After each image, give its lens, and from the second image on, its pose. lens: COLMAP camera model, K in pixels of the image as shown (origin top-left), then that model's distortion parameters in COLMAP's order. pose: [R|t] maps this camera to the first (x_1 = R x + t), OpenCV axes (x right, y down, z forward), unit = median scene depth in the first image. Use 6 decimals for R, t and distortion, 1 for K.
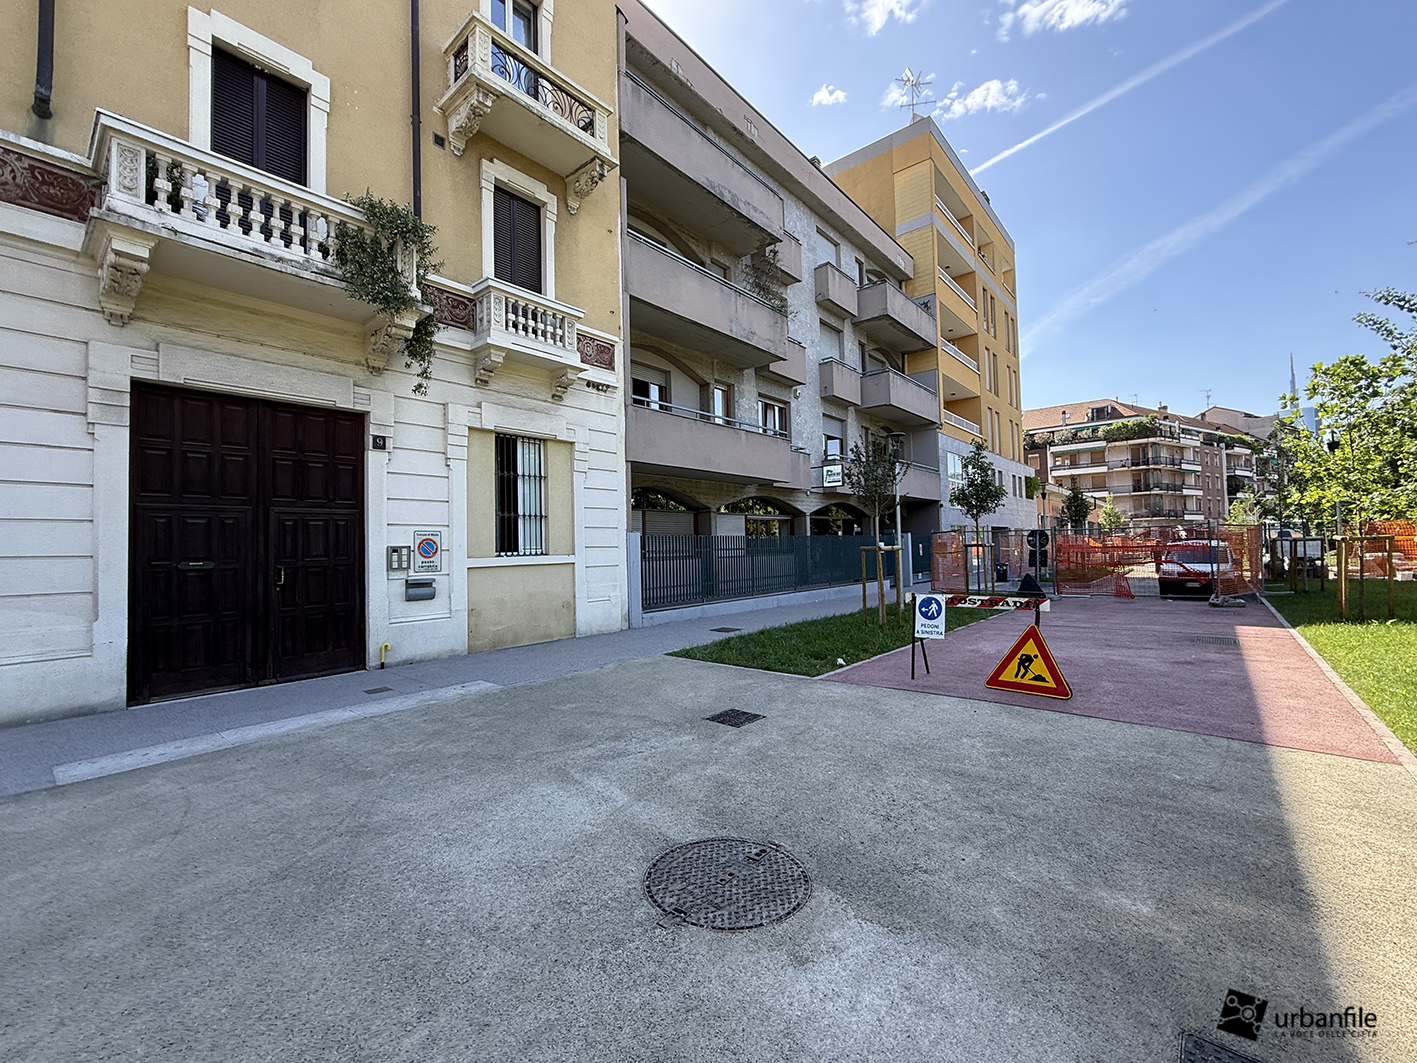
lens RADIAL K [[600.9, 0, 709.9], [0, 600.9, 520.6], [0, 0, 1]] dist [0.001975, -0.001373]
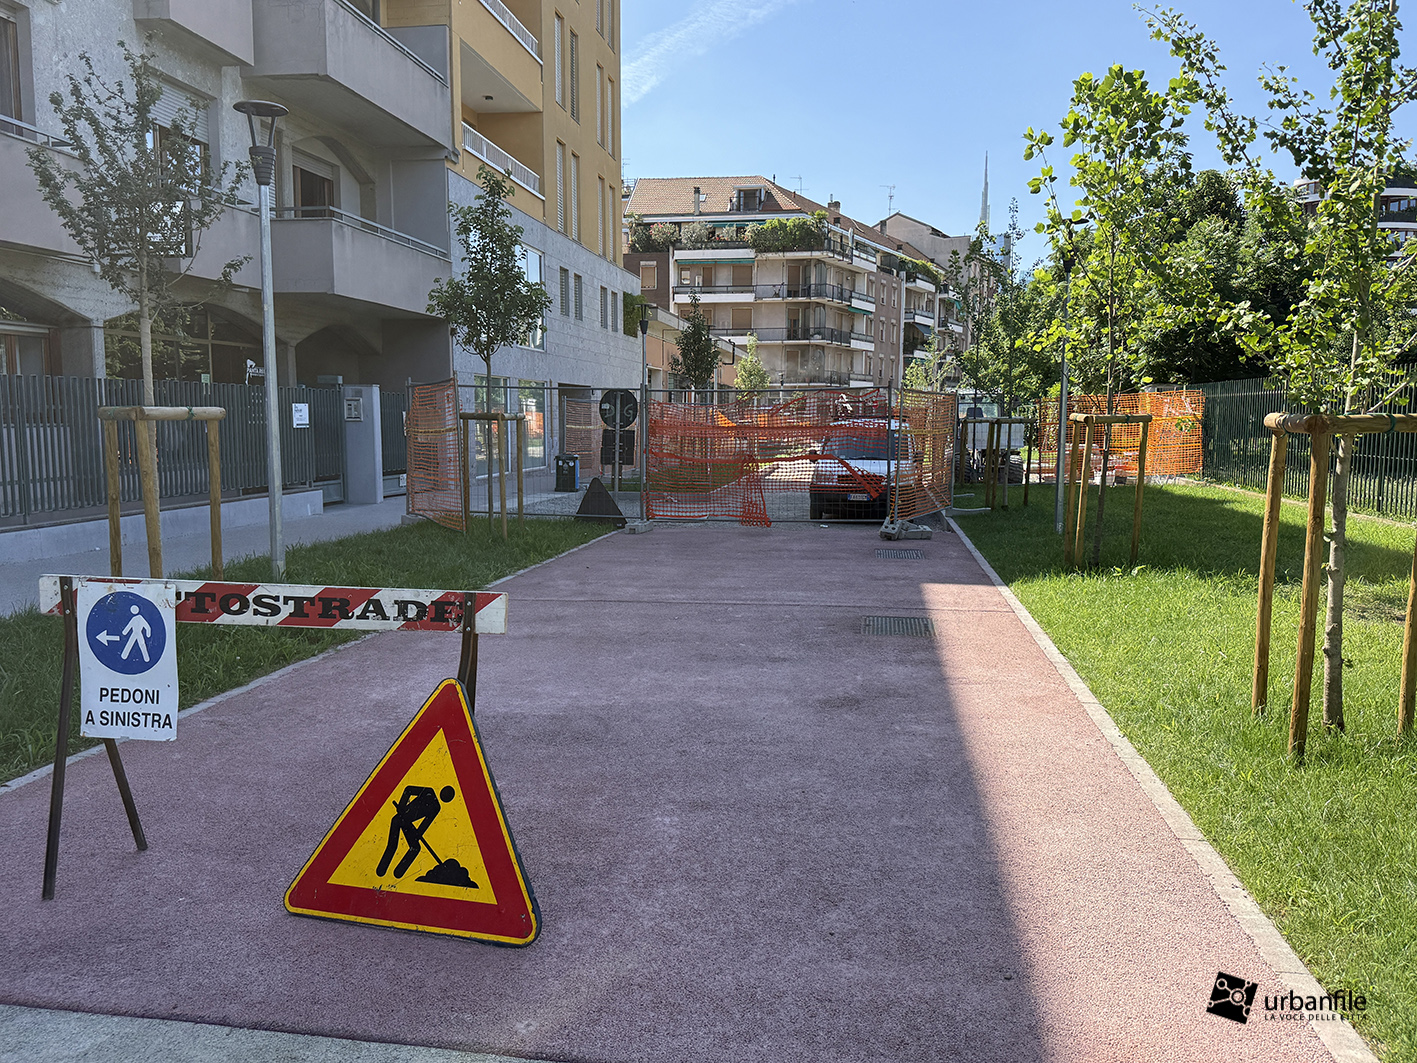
lens RADIAL K [[1108.4, 0, 732.5], [0, 1108.4, 555.7], [0, 0, 1]] dist [0.109375, -0.030673]
pose [[0.843430, -0.041670, 0.535621, 0.126601], [-0.047023, 0.987435, 0.150867, 0.007905], [-0.535178, -0.152432, 0.830873, 0.167233]]
